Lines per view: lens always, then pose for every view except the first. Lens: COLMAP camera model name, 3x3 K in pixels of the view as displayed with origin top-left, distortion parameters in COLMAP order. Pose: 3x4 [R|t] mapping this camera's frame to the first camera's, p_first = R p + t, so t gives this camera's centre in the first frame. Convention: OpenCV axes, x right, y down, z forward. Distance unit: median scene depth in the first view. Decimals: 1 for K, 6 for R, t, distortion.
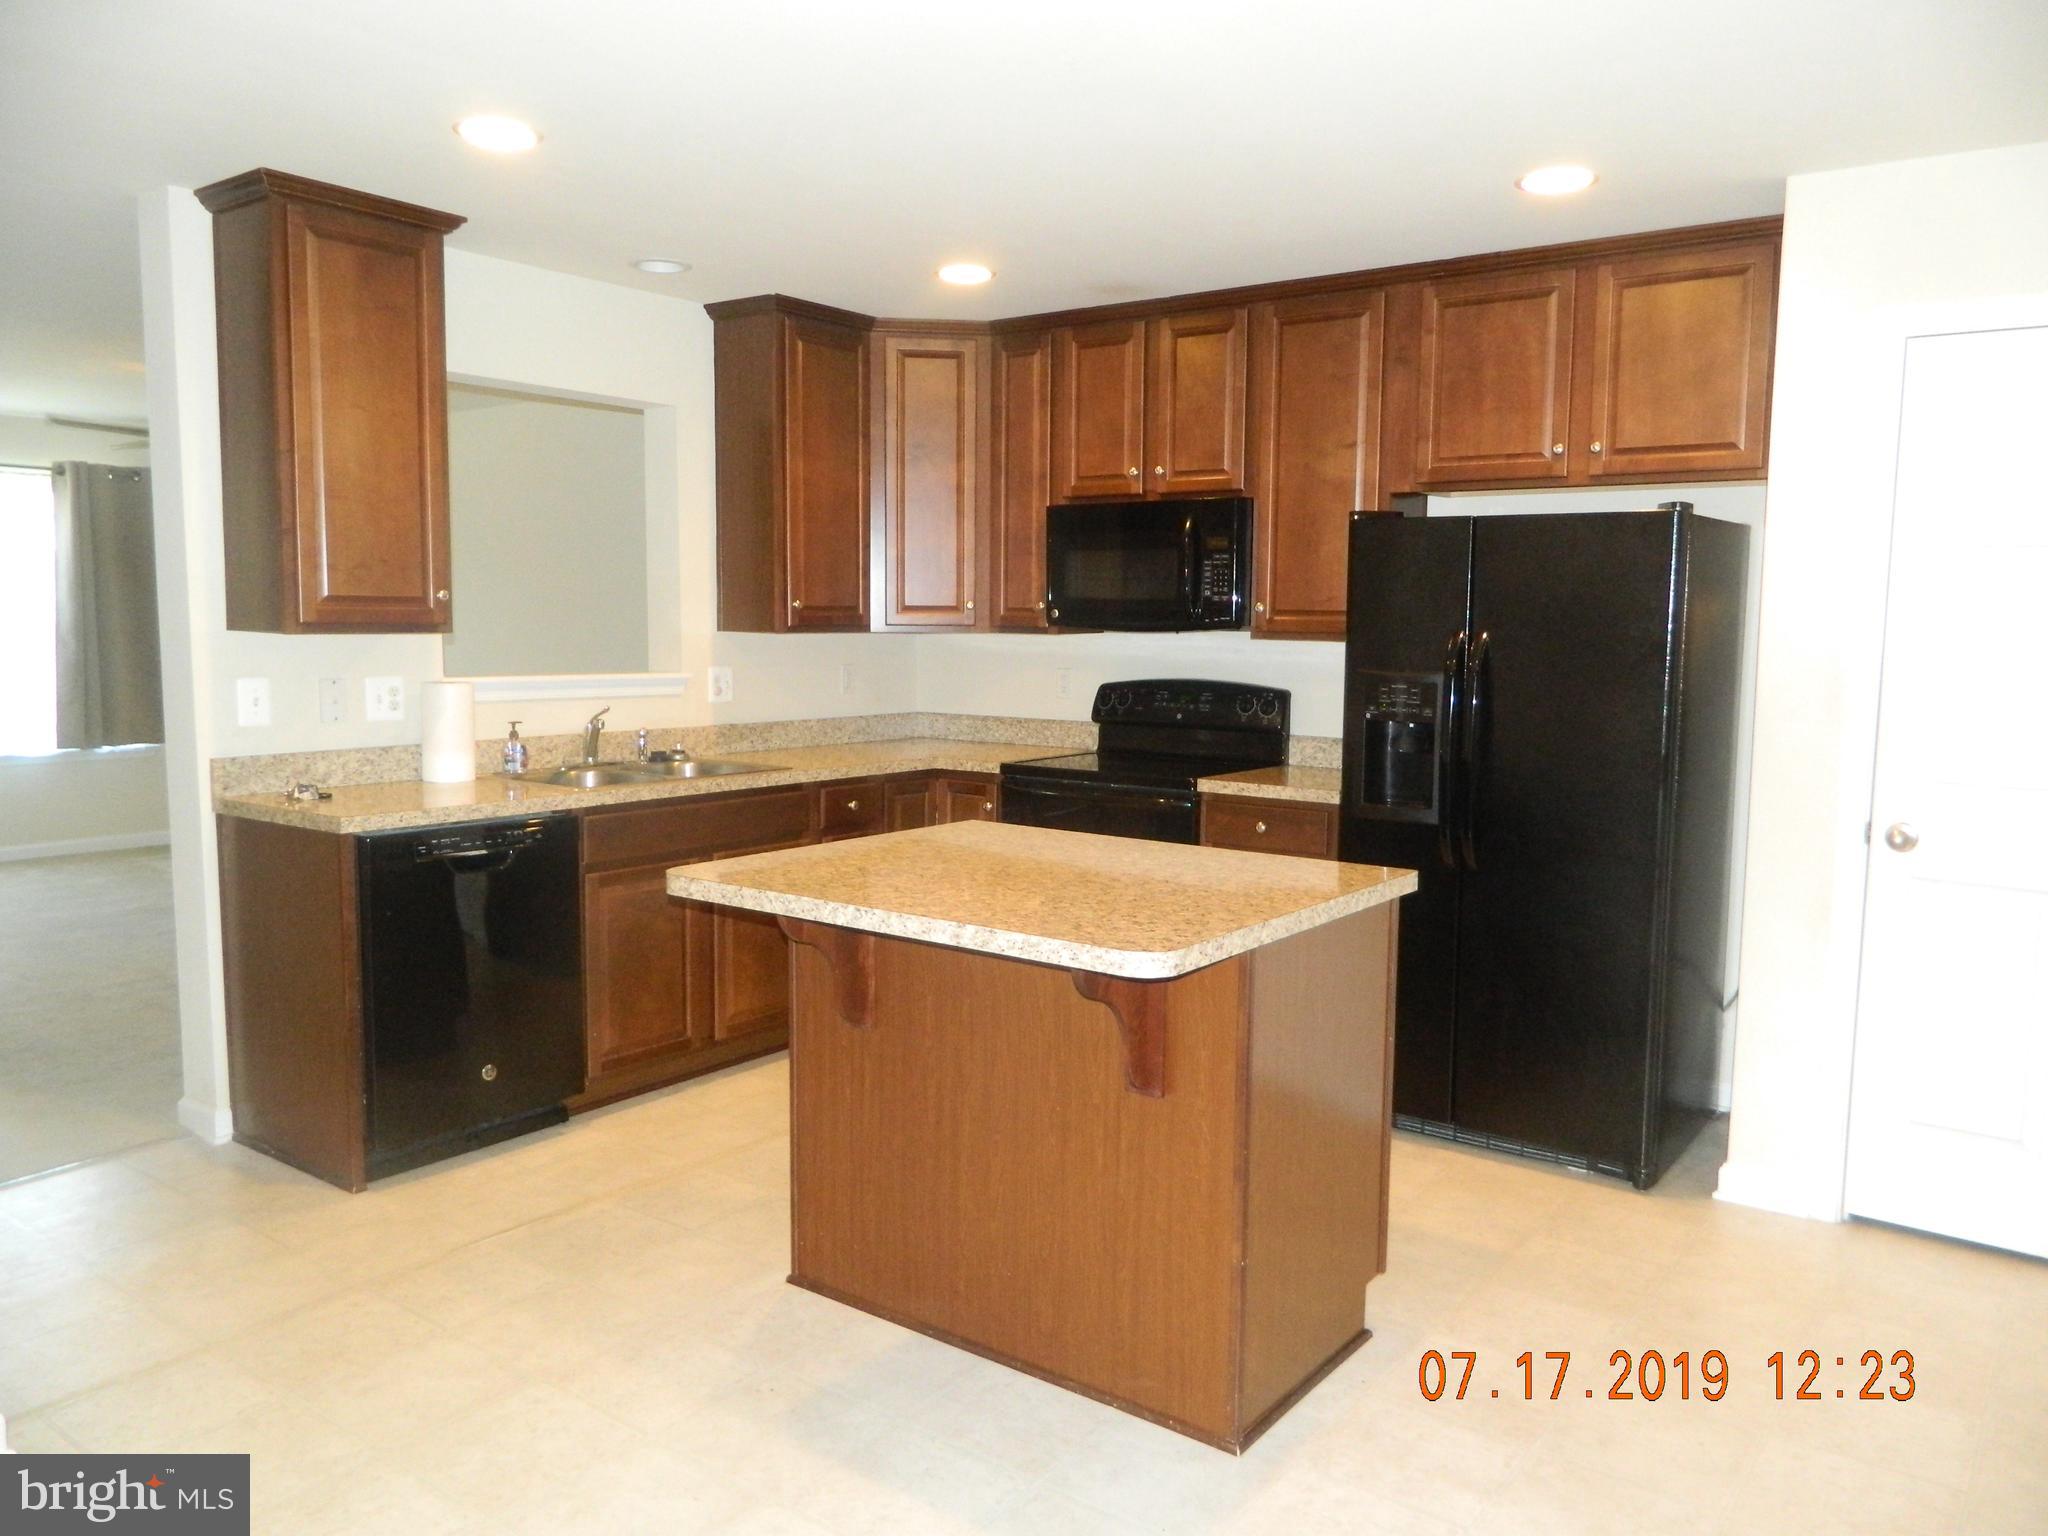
lens RADIAL K [[1472.6, 0, 1024.0], [0, 1472.6, 768.0], [0, 0, 1]] dist [0.009389, -0.022575]
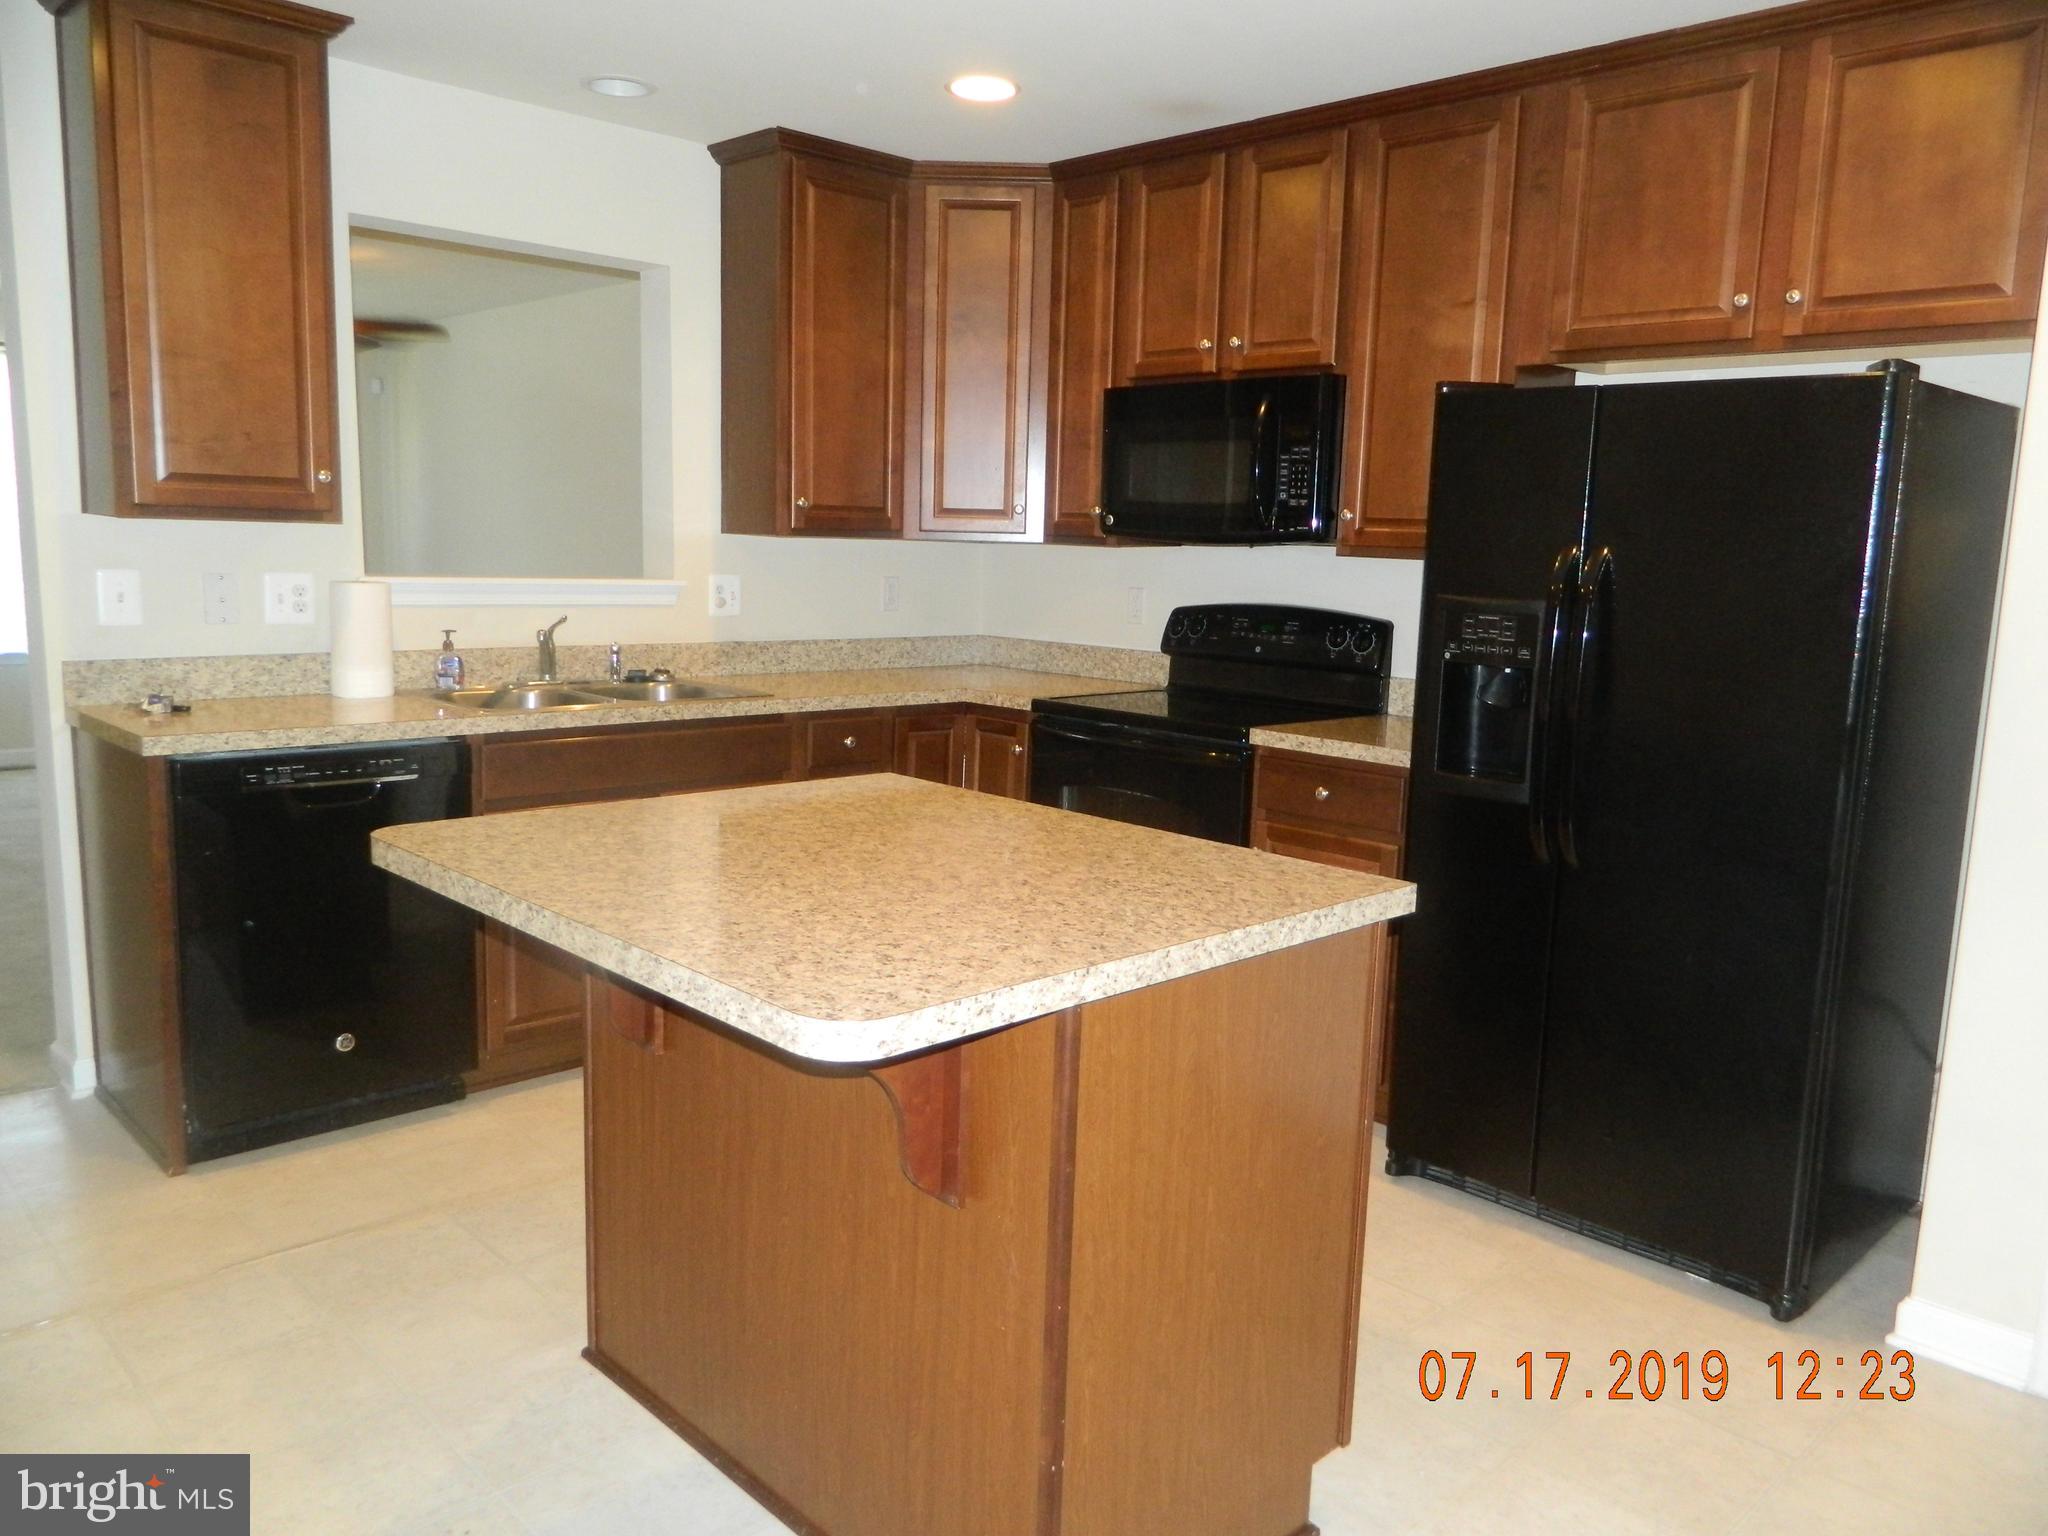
lens RADIAL K [[1481.3, 0, 1024.0], [0, 1481.3, 768.0], [0, 0, 1]] dist [0.002633, -0.008494]
pose [[0.987322, 0.044732, -0.152298, 0.118297], [-0.037200, 0.997956, 0.051953, -0.008107], [0.154311, -0.045629, 0.986968, 0.184024]]
